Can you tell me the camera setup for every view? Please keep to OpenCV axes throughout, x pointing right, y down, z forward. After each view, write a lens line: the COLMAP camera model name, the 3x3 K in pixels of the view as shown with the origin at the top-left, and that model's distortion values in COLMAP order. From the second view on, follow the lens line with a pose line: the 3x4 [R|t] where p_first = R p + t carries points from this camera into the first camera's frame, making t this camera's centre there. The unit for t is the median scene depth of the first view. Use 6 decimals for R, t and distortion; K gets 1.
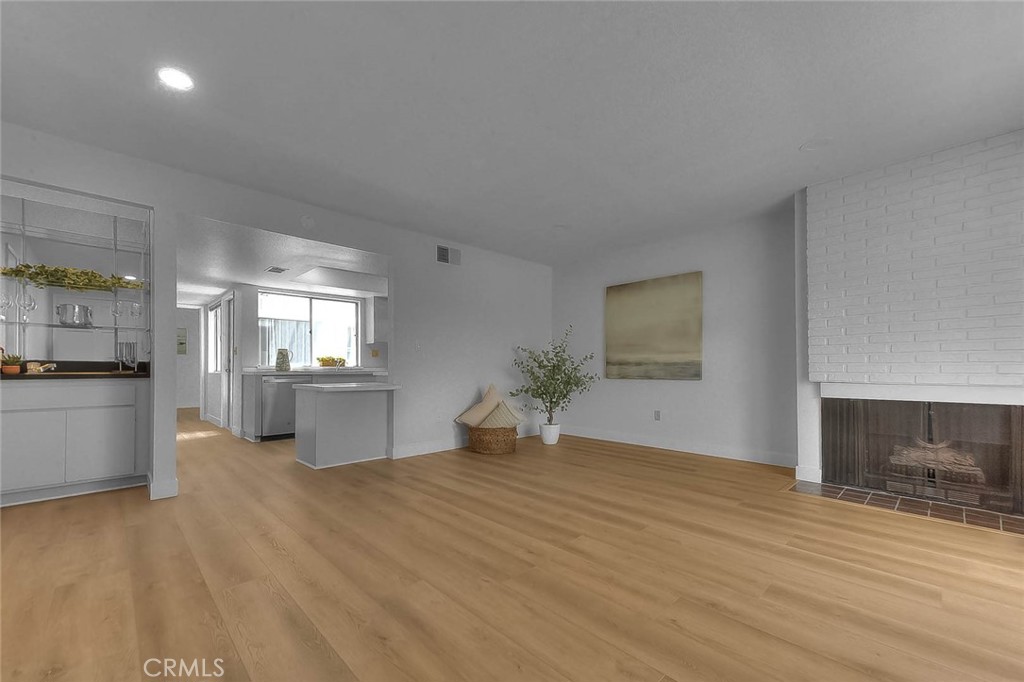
lens RADIAL K [[412.1, 0, 507.2], [0, 412.1, 366.7], [0, 0, 1]] dist [0.016332, -0.000060]
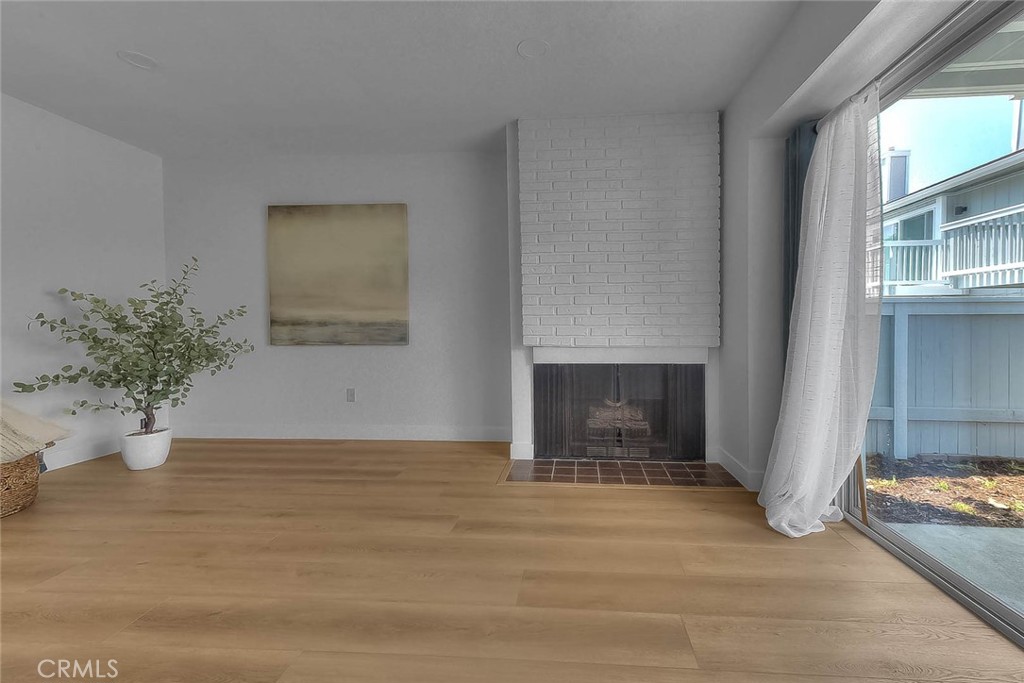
lens RADIAL K [[419.6, 0, 551.8], [0, 419.6, 336.5], [0, 0, 1]] dist [0.020025, 0.000002]
pose [[0.730545, -0.020294, 0.682563, 0.127005], [-0.000941, 0.999527, 0.030725, -0.008387], [-0.682864, -0.023088, 0.730180, 0.236749]]
